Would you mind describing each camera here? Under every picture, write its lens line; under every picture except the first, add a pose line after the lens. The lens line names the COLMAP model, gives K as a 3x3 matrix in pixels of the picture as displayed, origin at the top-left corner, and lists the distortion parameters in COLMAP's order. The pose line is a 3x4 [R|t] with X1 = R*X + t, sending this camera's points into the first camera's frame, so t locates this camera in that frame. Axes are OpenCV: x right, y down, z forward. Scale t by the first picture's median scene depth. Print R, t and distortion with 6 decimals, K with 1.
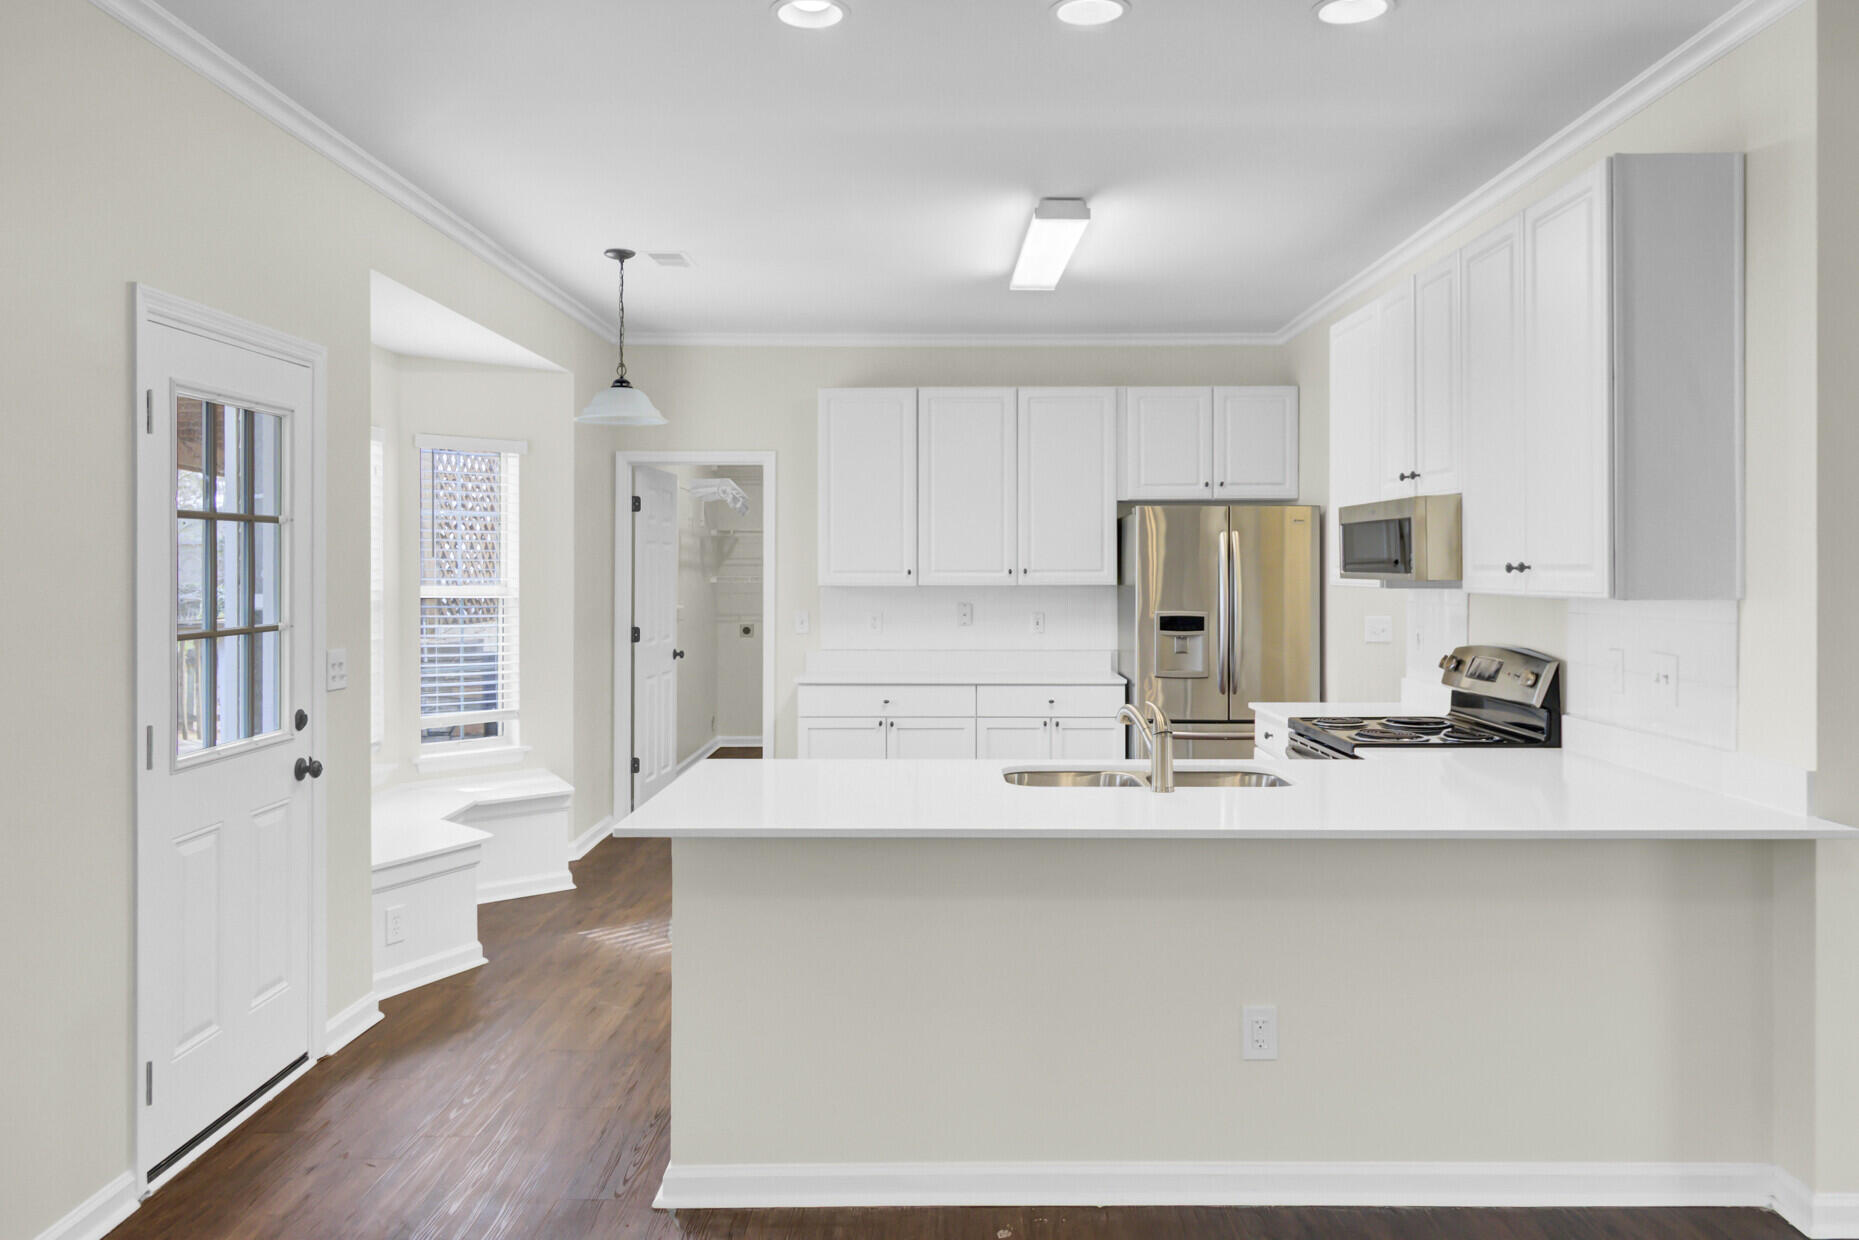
lens RADIAL K [[1363.4, 0, 938.3], [0, 1363.4, 575.0], [0, 0, 1]] dist [0.004919, -0.000202]
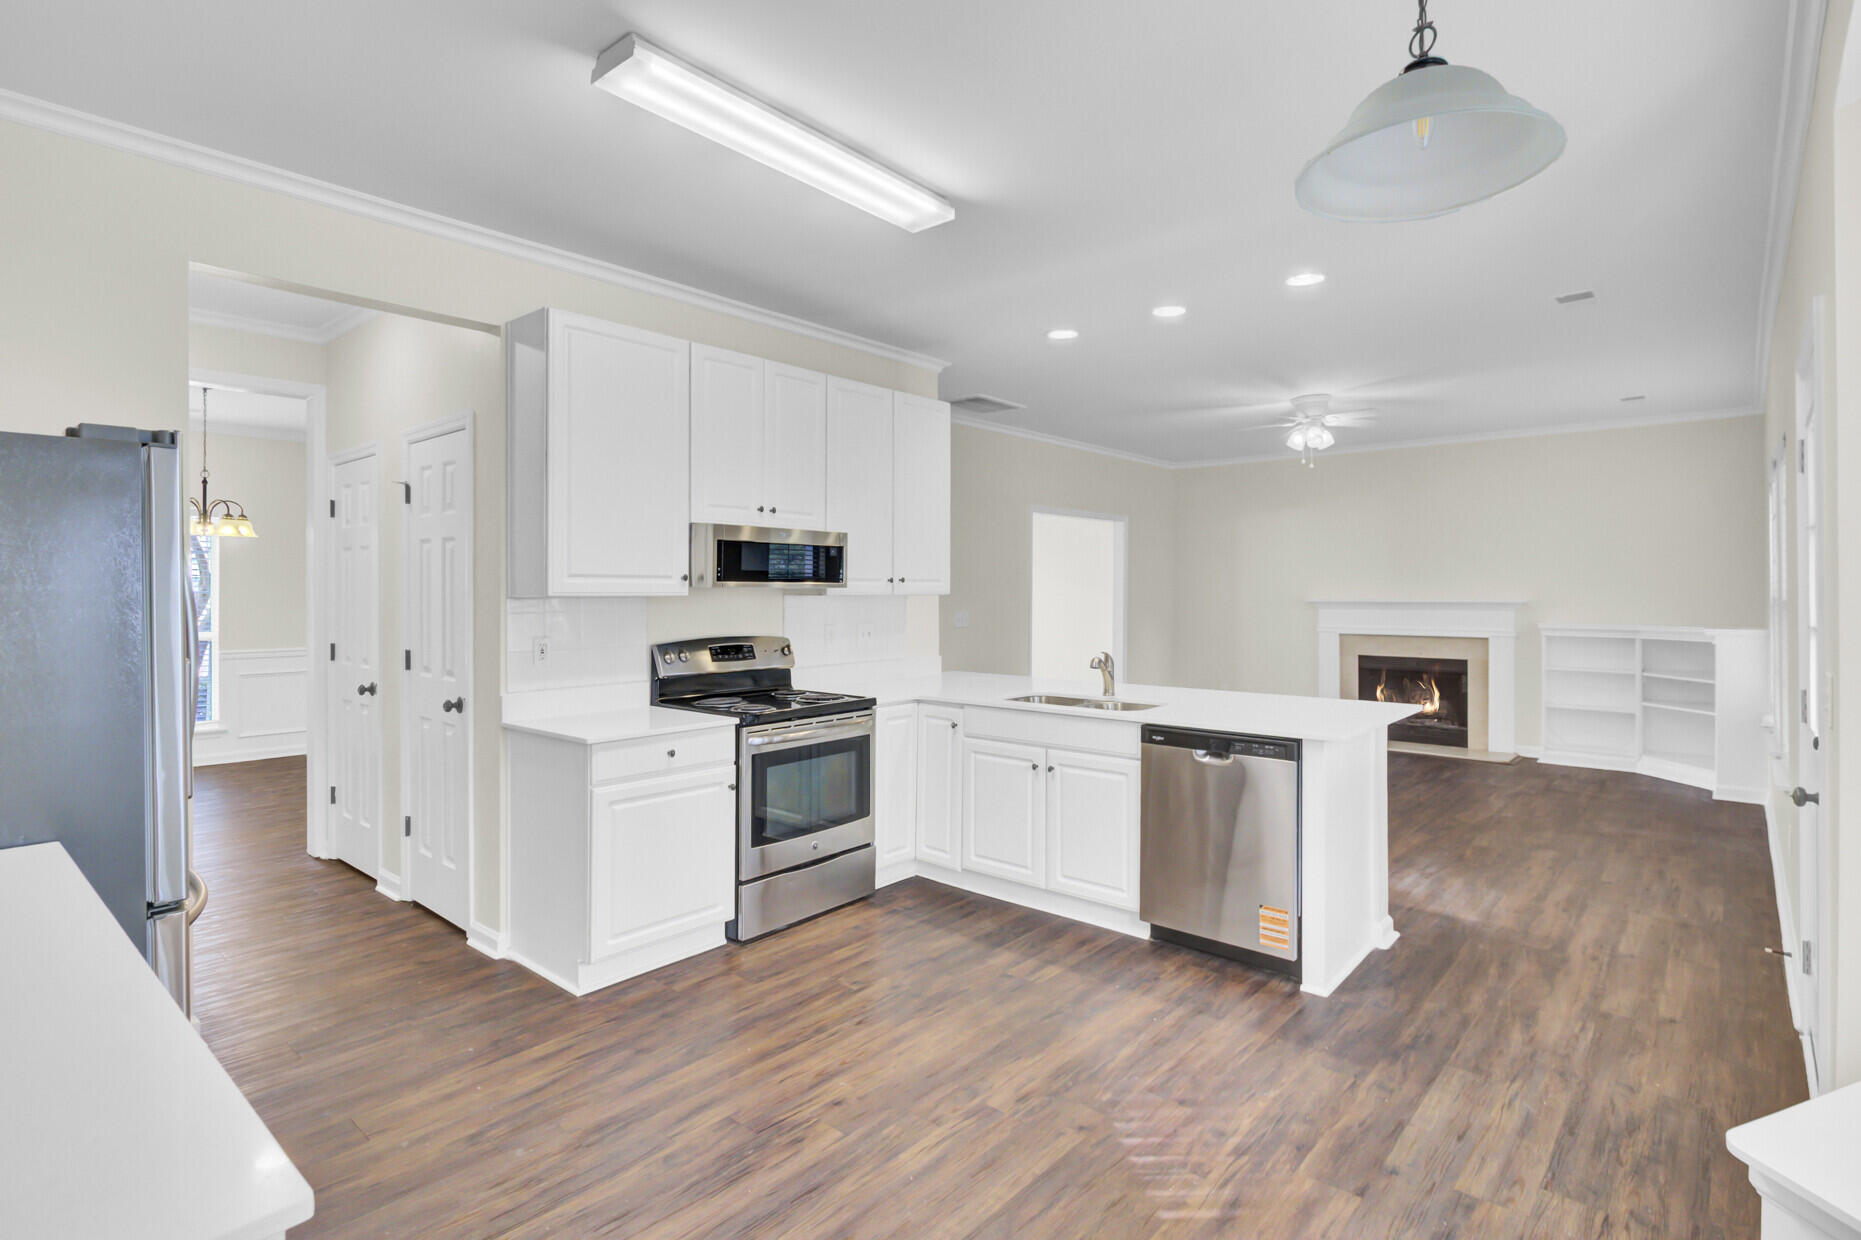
lens RADIAL K [[917.9, 0, 943.9], [0, 917.9, 588.4], [0, 0, 1]] dist [-0.003116, -0.000480]
pose [[-0.766955, 0.002534, 0.641696, -0.237394], [0.004122, 0.999991, 0.000977, 0.002559], [-0.641688, 0.003394, -0.766958, 1.041559]]
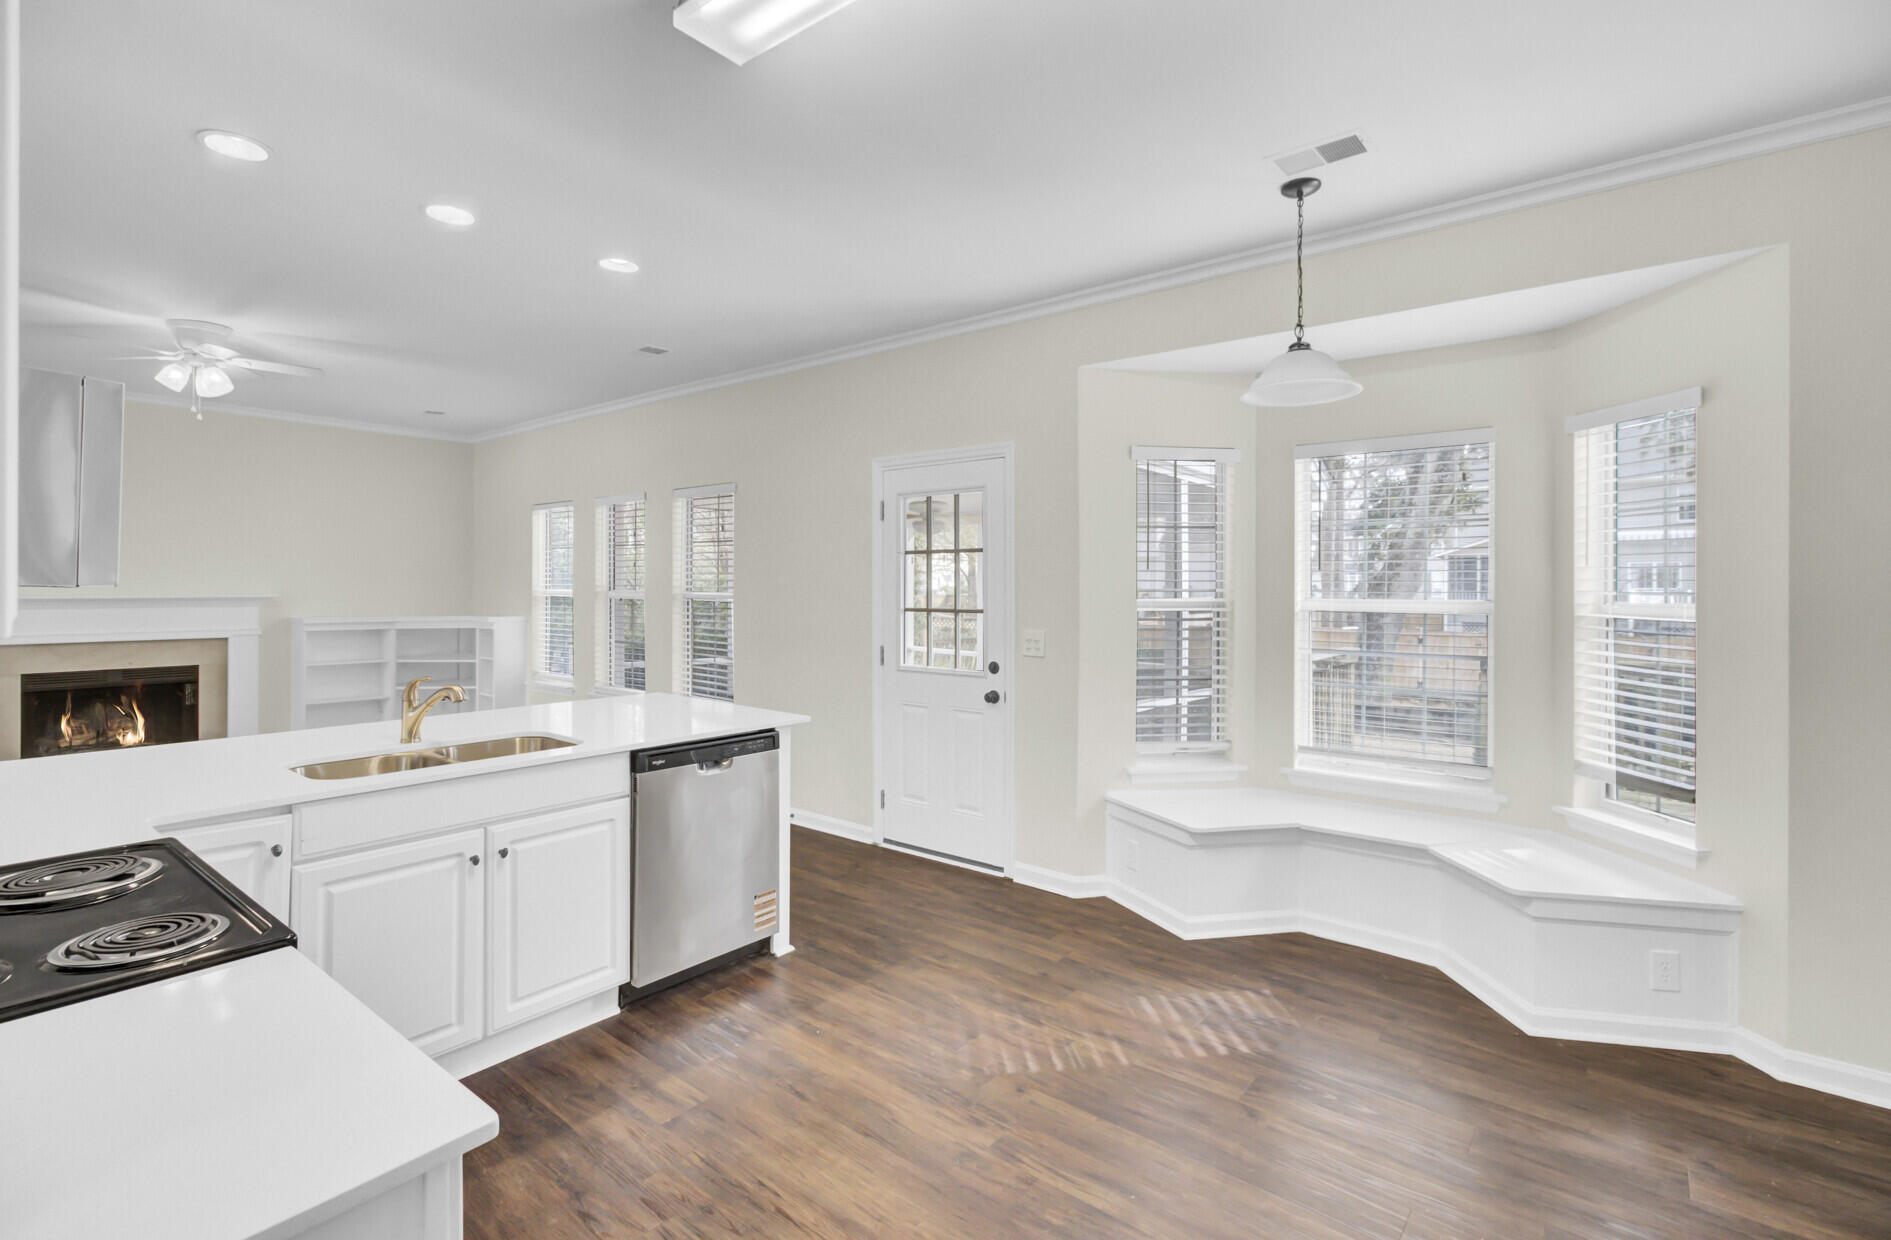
lens RADIAL K [[865.7, 0, 949.2], [0, 865.7, 601.0], [0, 0, 1]] dist [0.002146, 0.000446]
pose [[-0.612655, 0.011099, -0.790273, 0.242423], [-0.009269, 0.999732, 0.021227, 0.000211], [0.790296, 0.020330, -0.612387, 0.932366]]
